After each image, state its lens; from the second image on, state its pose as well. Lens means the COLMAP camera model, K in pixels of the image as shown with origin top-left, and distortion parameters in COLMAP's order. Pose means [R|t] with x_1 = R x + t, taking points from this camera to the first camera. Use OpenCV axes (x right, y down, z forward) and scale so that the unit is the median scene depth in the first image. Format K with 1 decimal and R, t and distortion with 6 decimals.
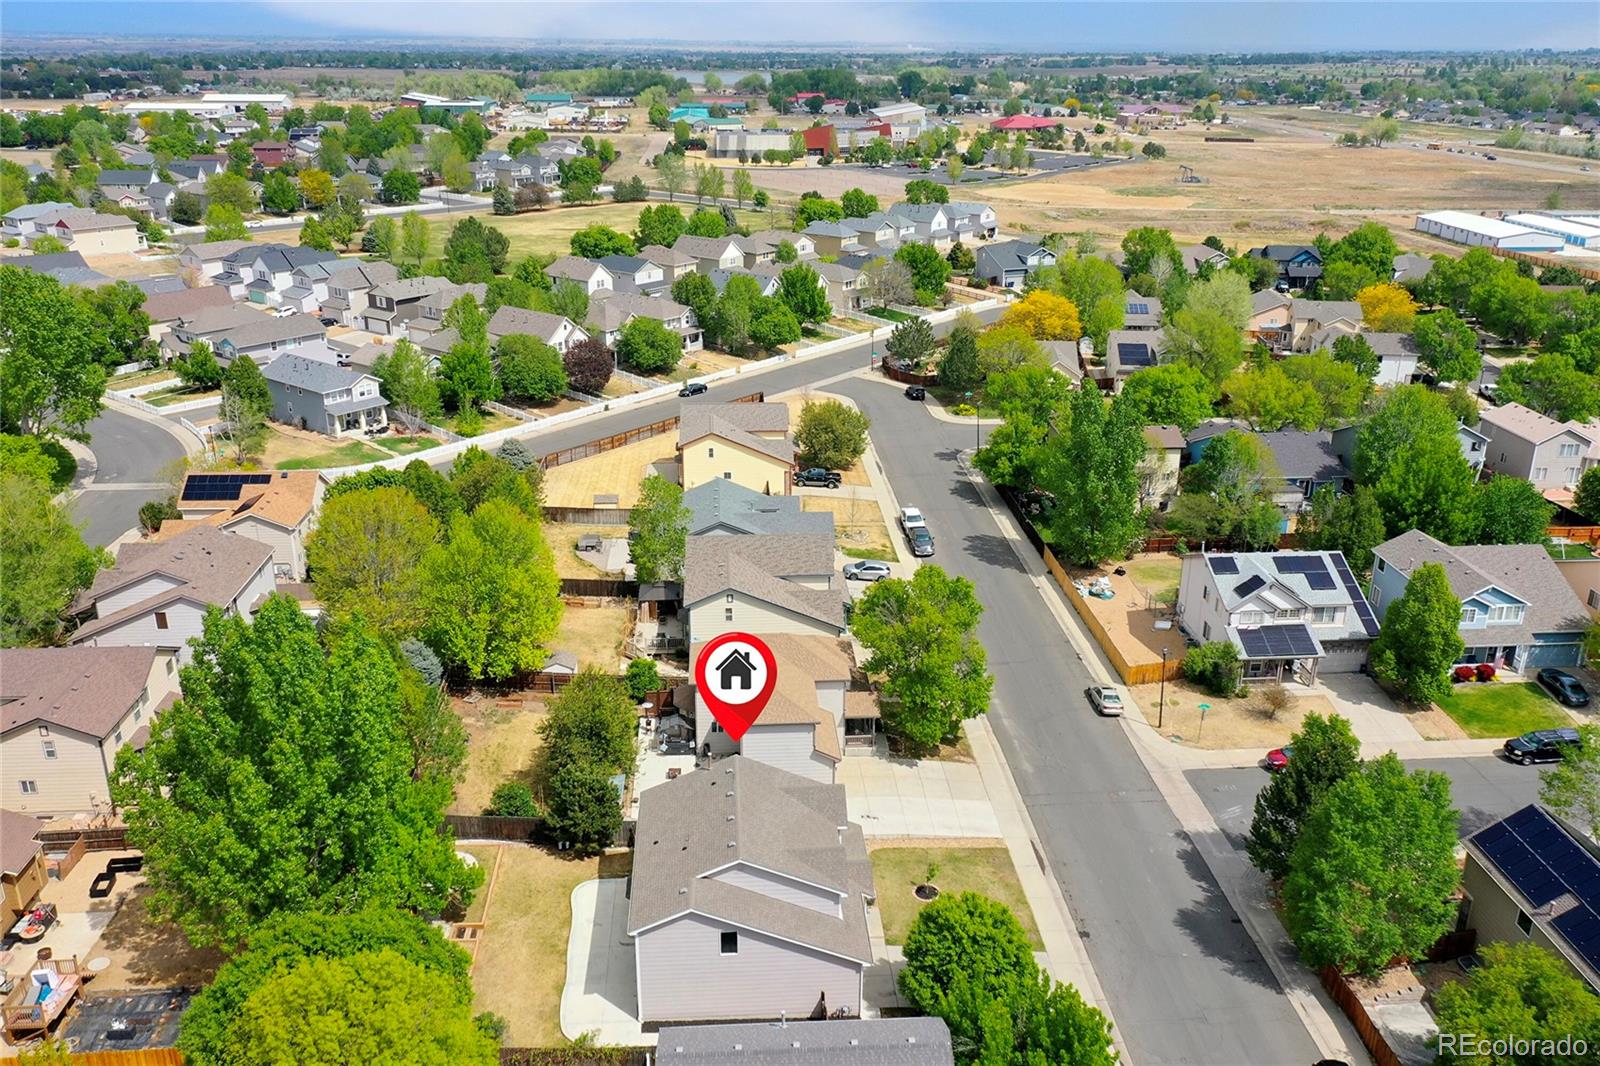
lens RADIAL K [[1312.8, 0, 800.0], [0, 1312.8, 533.0], [0, 0, 1]] dist [0.000668, 0.003706]
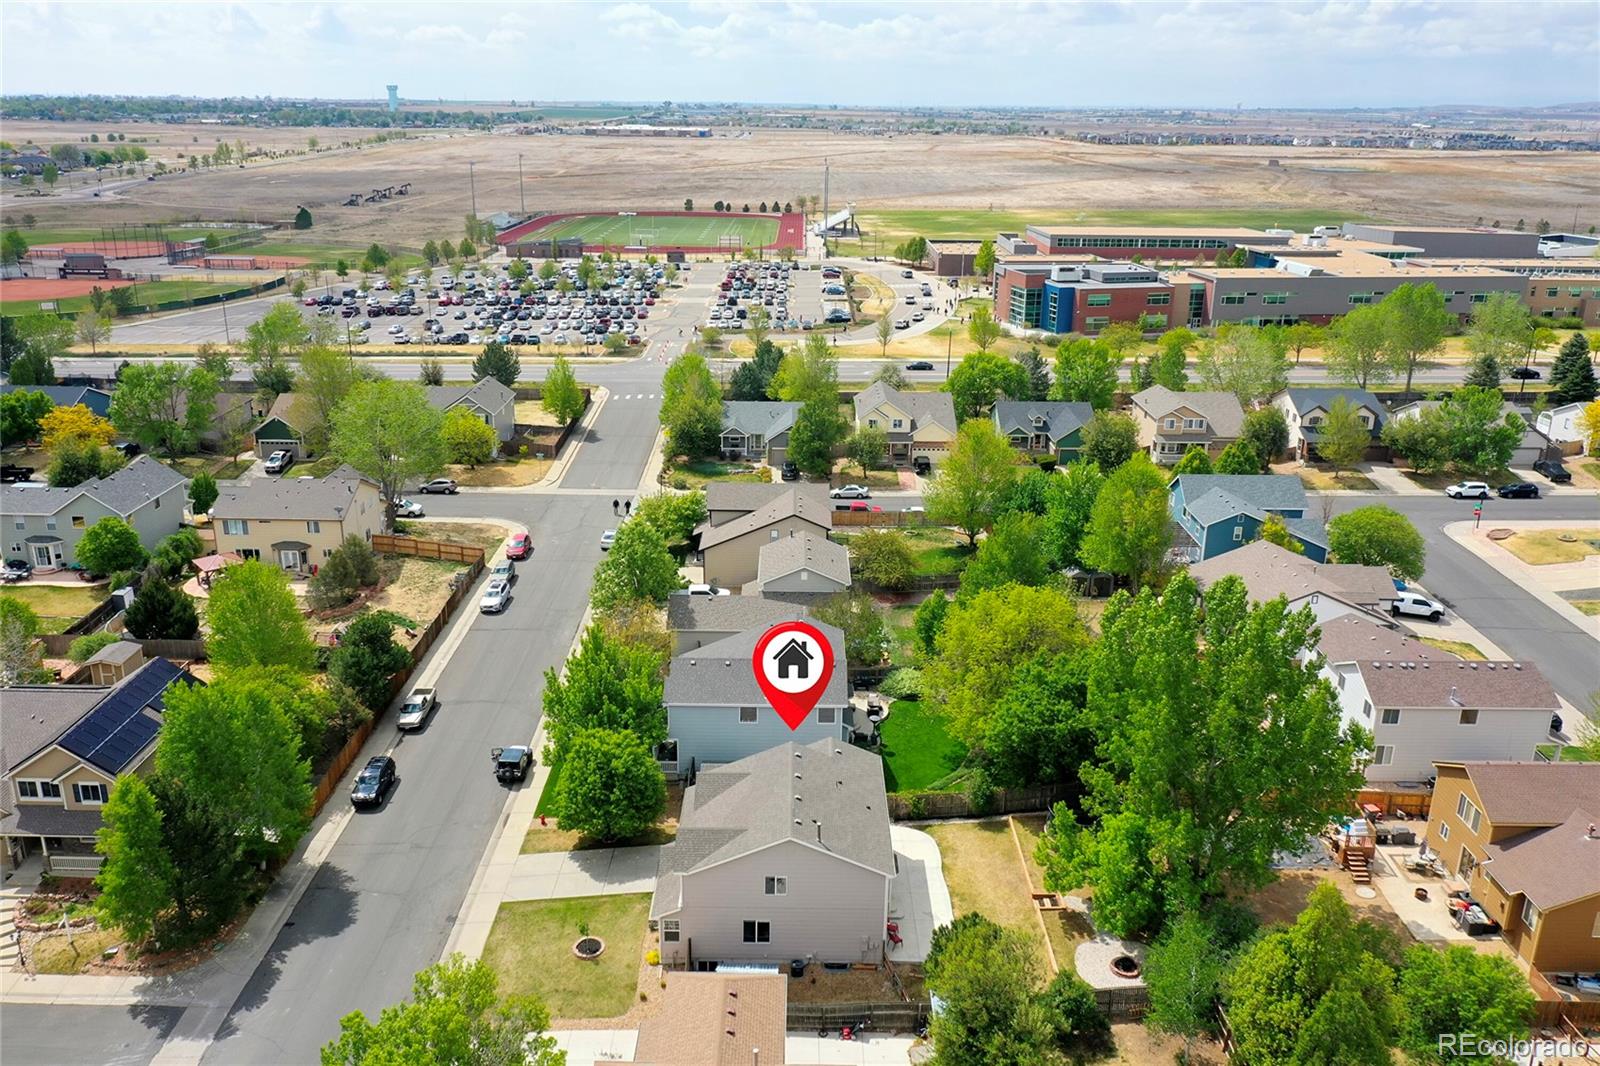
lens RADIAL K [[1251.0, 0, 797.2], [0, 1251.0, 530.7], [0, 0, 1]] dist [-0.004712, 0.004346]
pose [[-0.997218, -0.042029, 0.061560, -0.044837], [0.006228, 0.776007, 0.630693, -0.247525], [-0.074278, 0.629322, -0.773587, 0.709494]]
